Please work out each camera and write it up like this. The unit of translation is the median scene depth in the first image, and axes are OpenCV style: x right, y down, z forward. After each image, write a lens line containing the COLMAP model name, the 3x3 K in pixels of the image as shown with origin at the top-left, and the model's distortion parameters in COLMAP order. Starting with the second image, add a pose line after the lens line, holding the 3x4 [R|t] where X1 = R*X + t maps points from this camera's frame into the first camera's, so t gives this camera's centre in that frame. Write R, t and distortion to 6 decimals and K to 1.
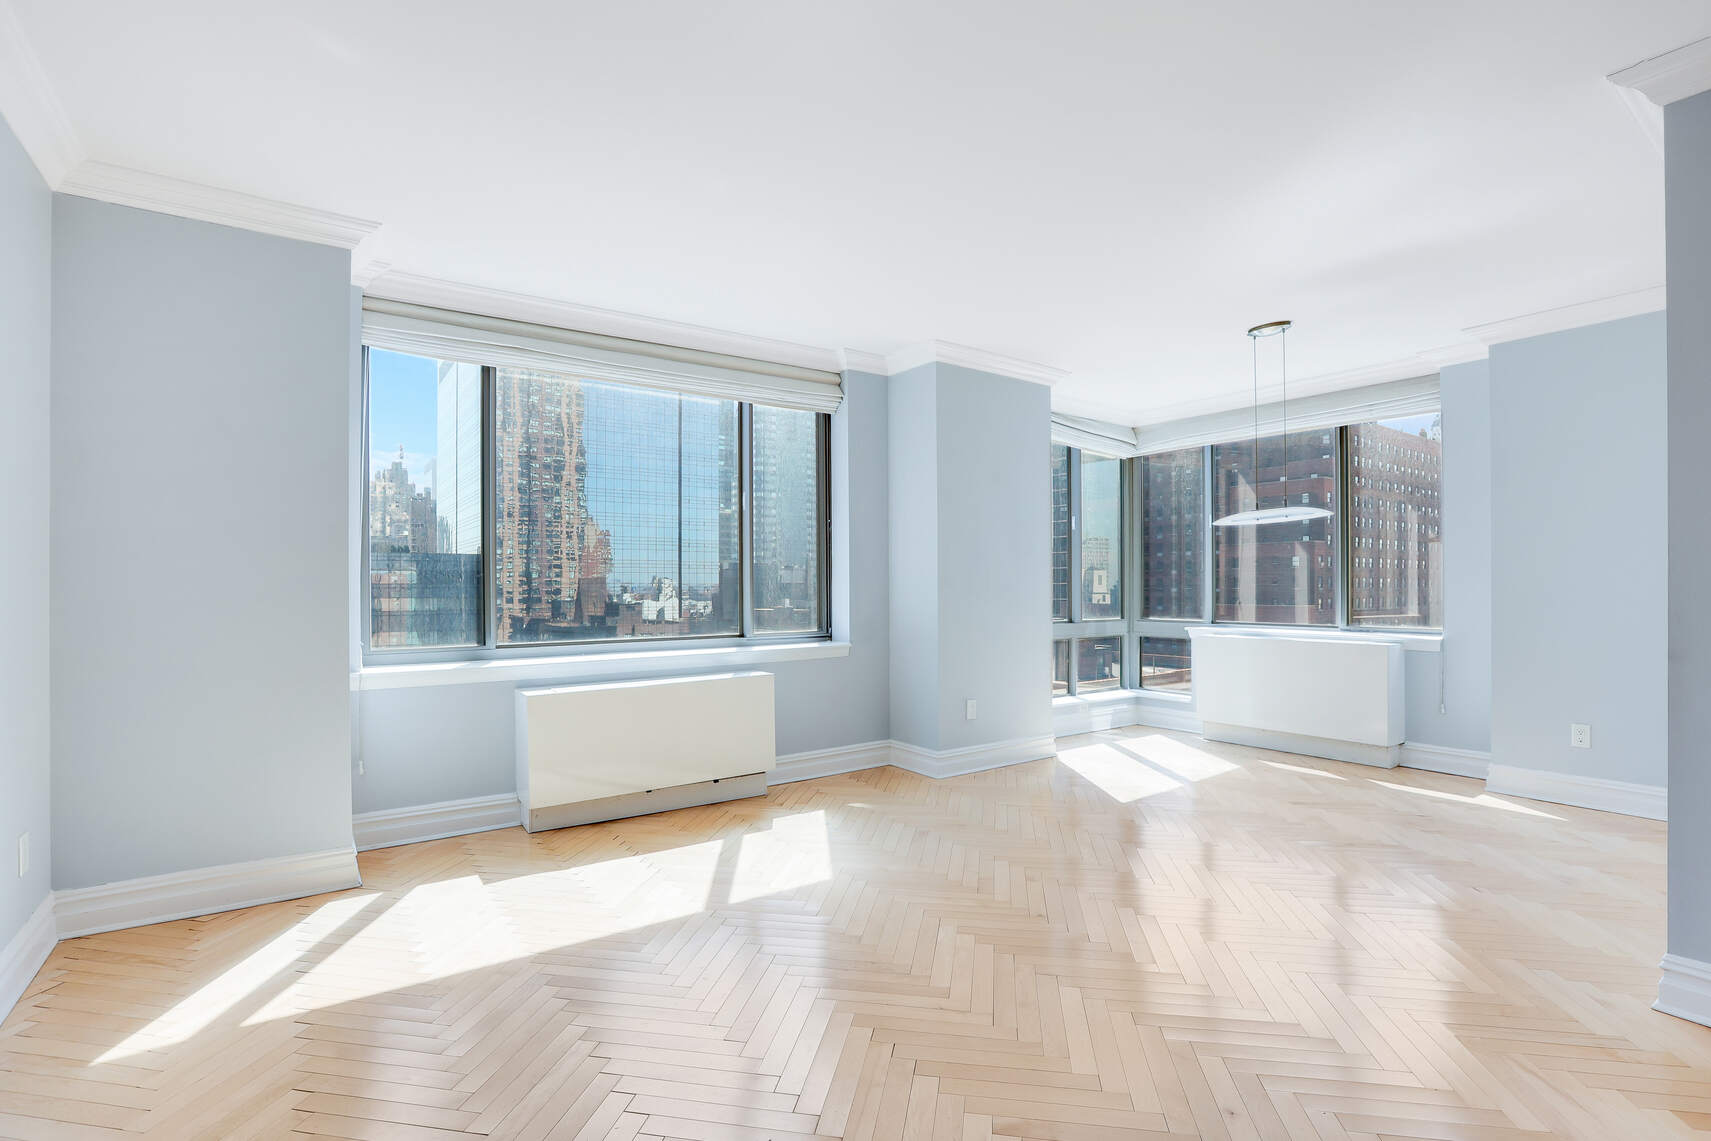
lens RADIAL K [[797.4, 0, 849.6], [0, 797.4, 580.6], [0, 0, 1]] dist [-0.070708, 0.037848]
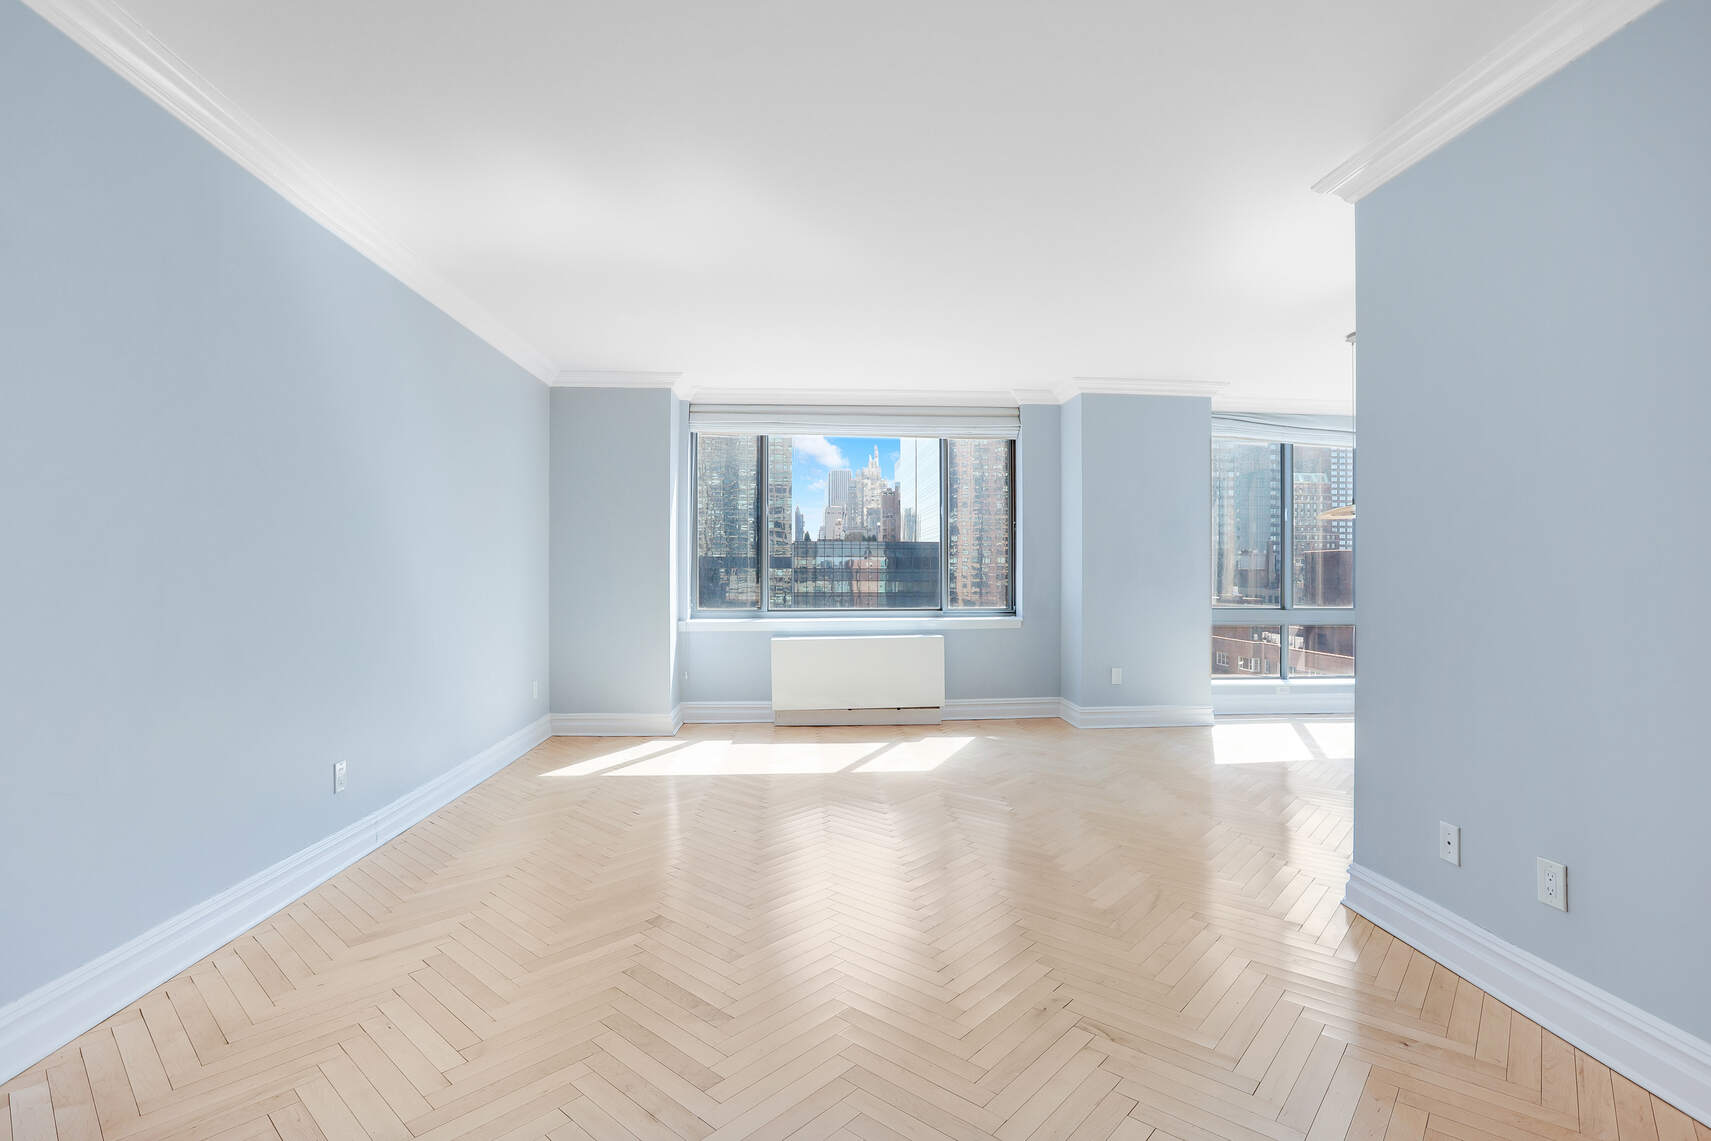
lens RADIAL K [[765.8, 0, 855.5], [0, 765.8, 570.5], [0, 0, 1]] dist [-0.000373, 0.000020]
pose [[0.862360, 0.002556, -0.506289, 0.408753], [-0.000104, 0.999988, 0.004872, -0.004367], [0.506295, -0.004149, 0.862350, -0.212819]]
